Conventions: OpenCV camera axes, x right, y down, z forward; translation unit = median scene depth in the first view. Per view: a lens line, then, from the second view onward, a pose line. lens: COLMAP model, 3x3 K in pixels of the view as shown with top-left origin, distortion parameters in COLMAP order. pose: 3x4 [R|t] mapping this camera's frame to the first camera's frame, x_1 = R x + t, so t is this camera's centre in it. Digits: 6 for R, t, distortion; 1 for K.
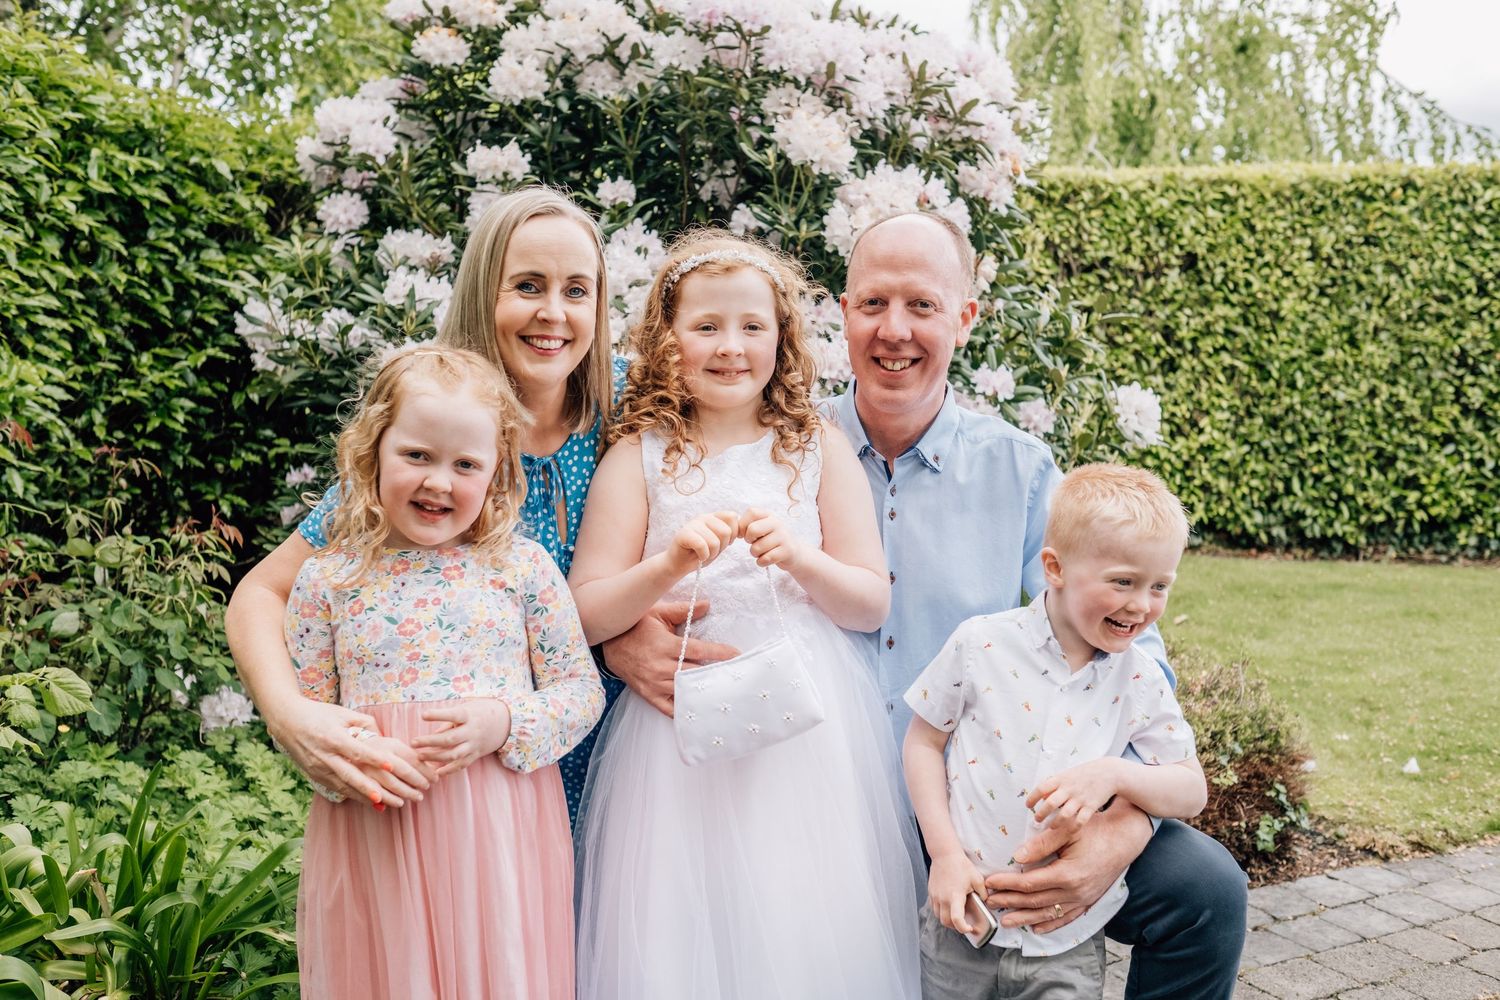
lens RADIAL K [[1587.4, 0, 750.0], [0, 1587.4, 500.0], [0, 0, 1]] dist [0.144506, -0.009028]
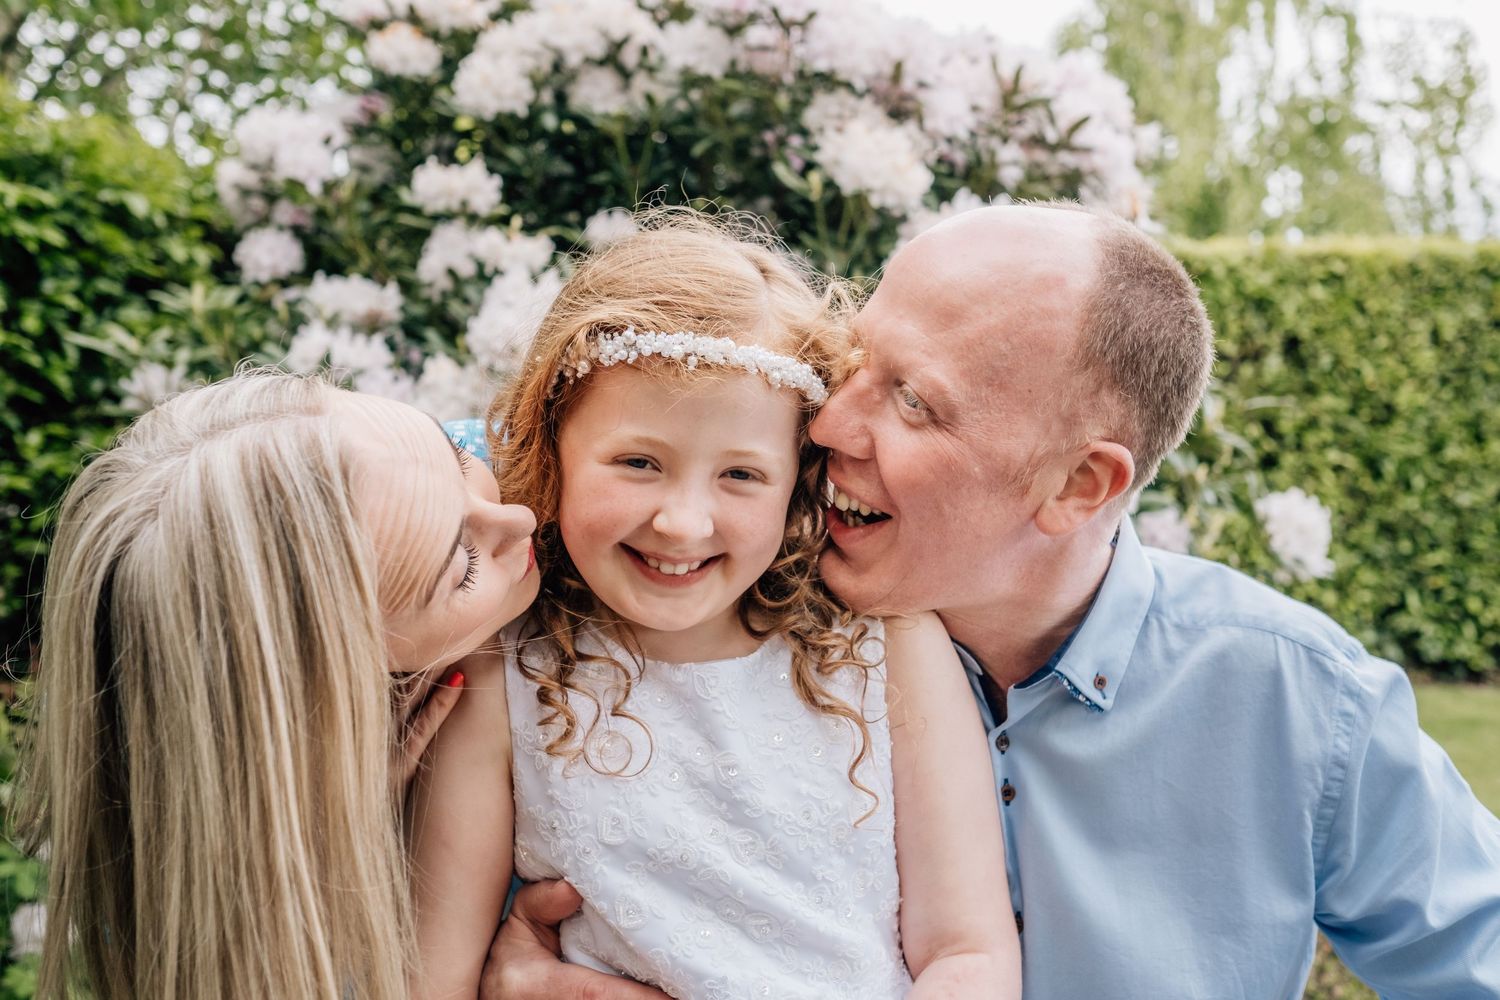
lens RADIAL K [[1587.4, 0, 750.0], [0, 1587.4, 500.0], [0, 0, 1]] dist [0.144506, -0.009028]
pose [[0.999402, 0.017098, -0.030052, 0.006745], [-0.018656, 0.998455, -0.052341, -0.024099], [0.029111, 0.052870, 0.998177, 0.235081]]
